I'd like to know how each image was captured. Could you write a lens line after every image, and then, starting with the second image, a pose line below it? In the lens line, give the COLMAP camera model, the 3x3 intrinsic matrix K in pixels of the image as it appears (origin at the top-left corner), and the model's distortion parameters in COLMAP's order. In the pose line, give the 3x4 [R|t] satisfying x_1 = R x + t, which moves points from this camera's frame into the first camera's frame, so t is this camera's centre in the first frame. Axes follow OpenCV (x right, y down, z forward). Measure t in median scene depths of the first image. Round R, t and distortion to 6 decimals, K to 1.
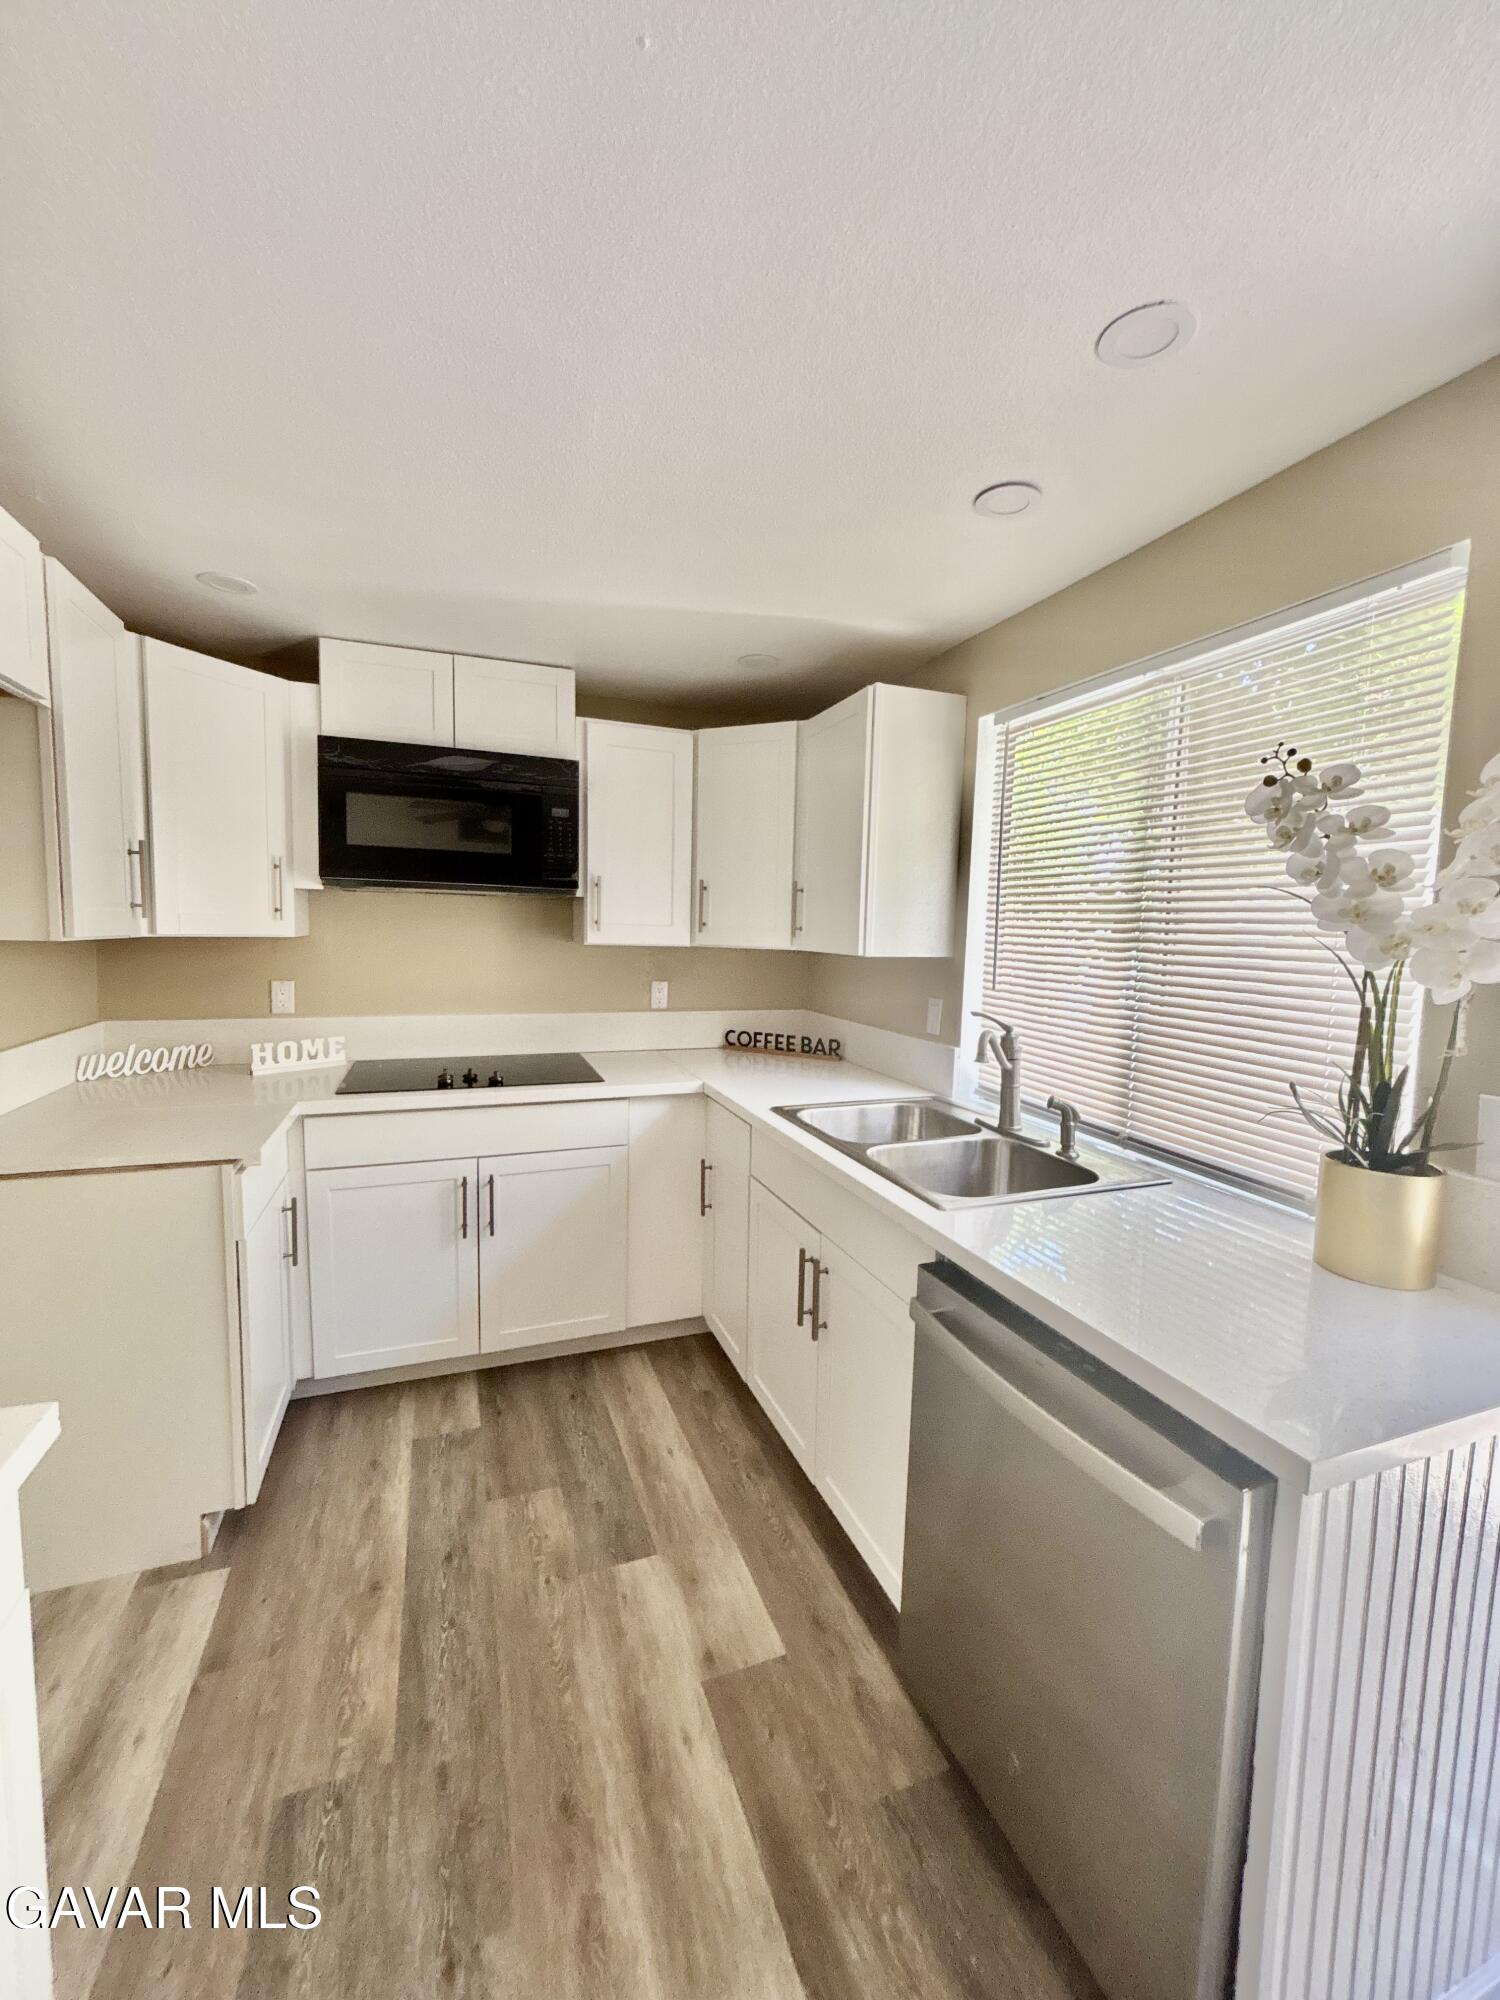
lens RADIAL K [[803.6, 0, 750.6], [0, 803.6, 996.9], [0, 0, 1]] dist [-0.001598, 0.001057]
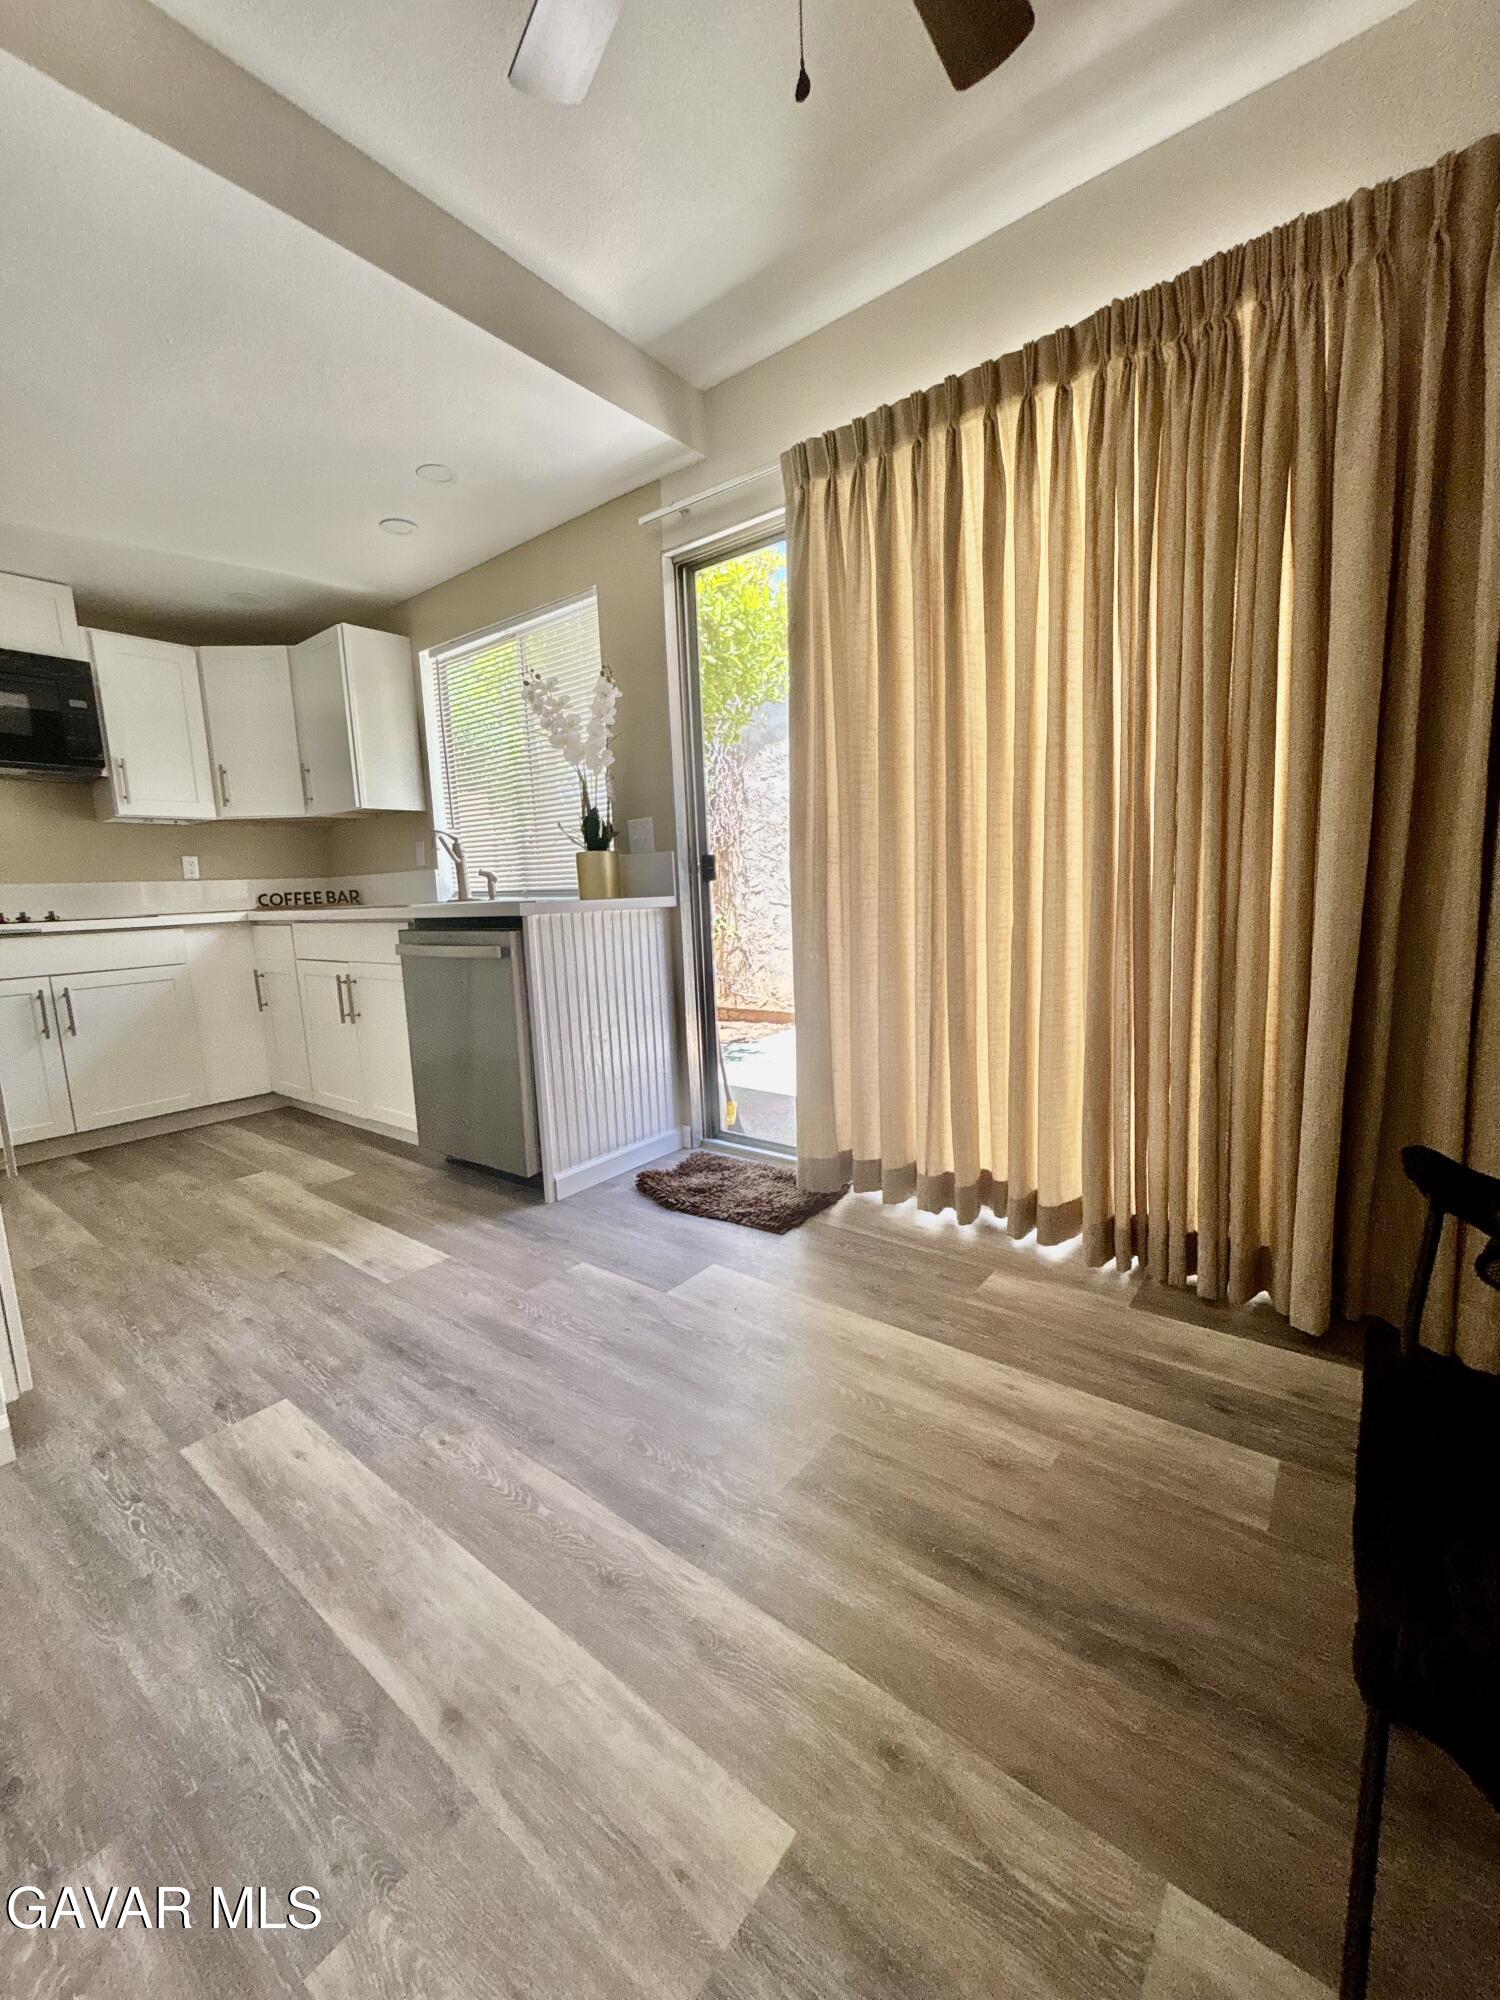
lens RADIAL K [[803.6, 0, 752.3], [0, 803.6, 996.4], [0, 0, 1]] dist [-0.001598, 0.001057]
pose [[0.853790, -0.131500, 0.503737, -0.036085], [0.106939, 0.991240, 0.077510, 0.255122], [-0.509517, -0.012308, 0.860373, -0.658212]]
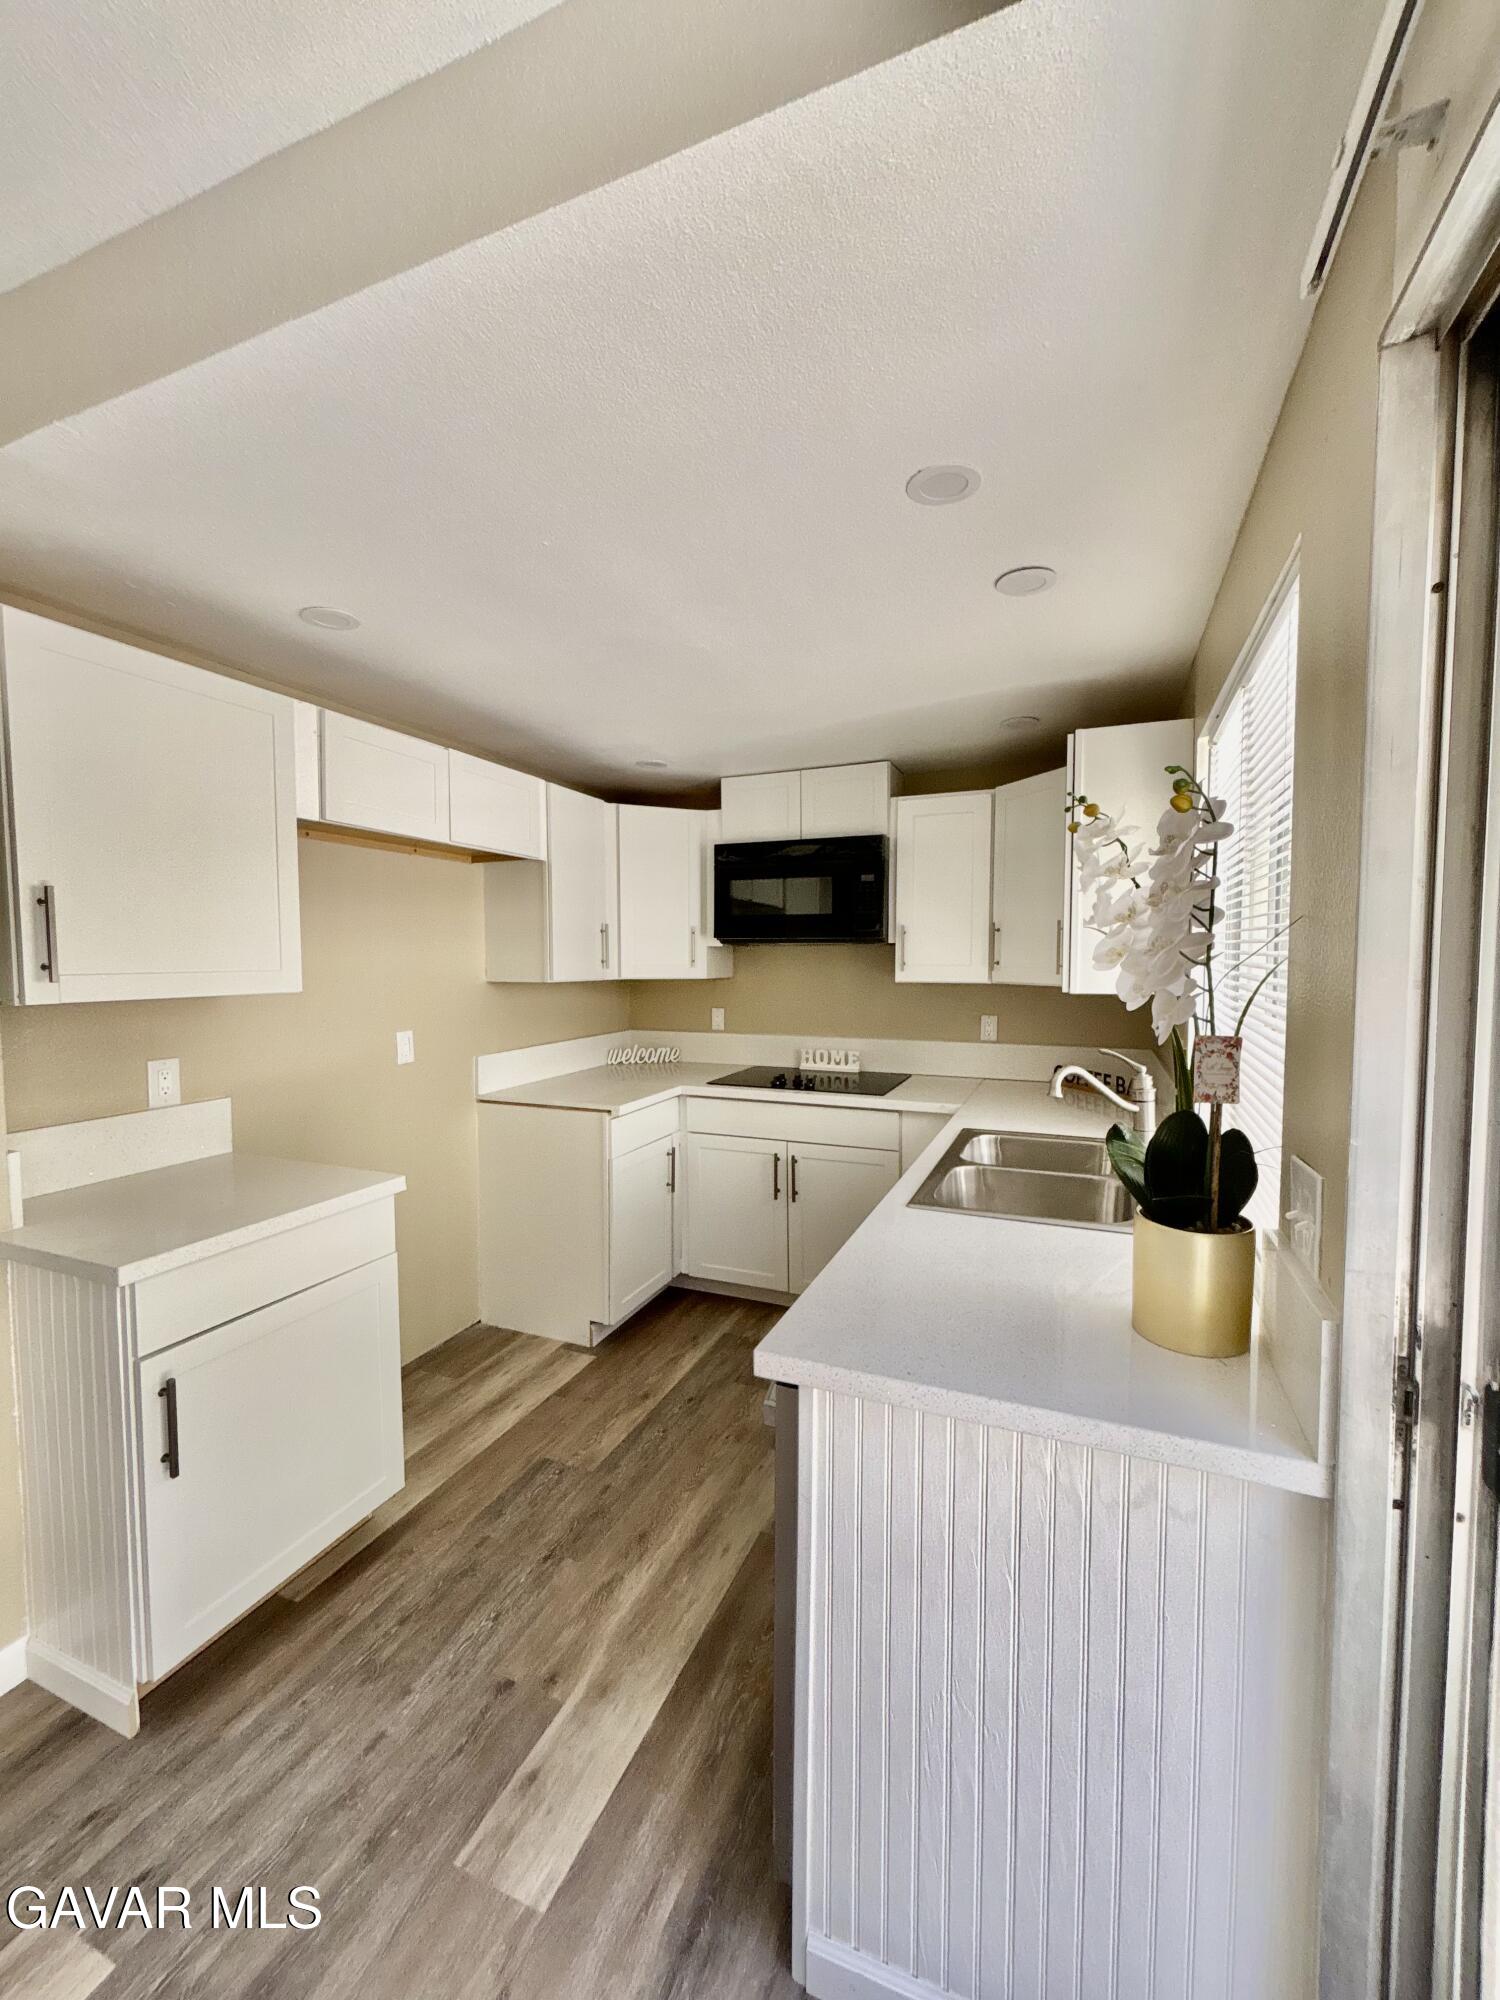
lens RADIAL K [[803.6, 0, 757.6], [0, 803.6, 988.0], [0, 0, 1]] dist [-0.001598, 0.001057]
pose [[0.731726, 0.001426, -0.681597, 0.544447], [-0.040087, 0.998357, -0.040946, 0.001161], [0.680419, 0.057285, 0.730581, -0.026152]]
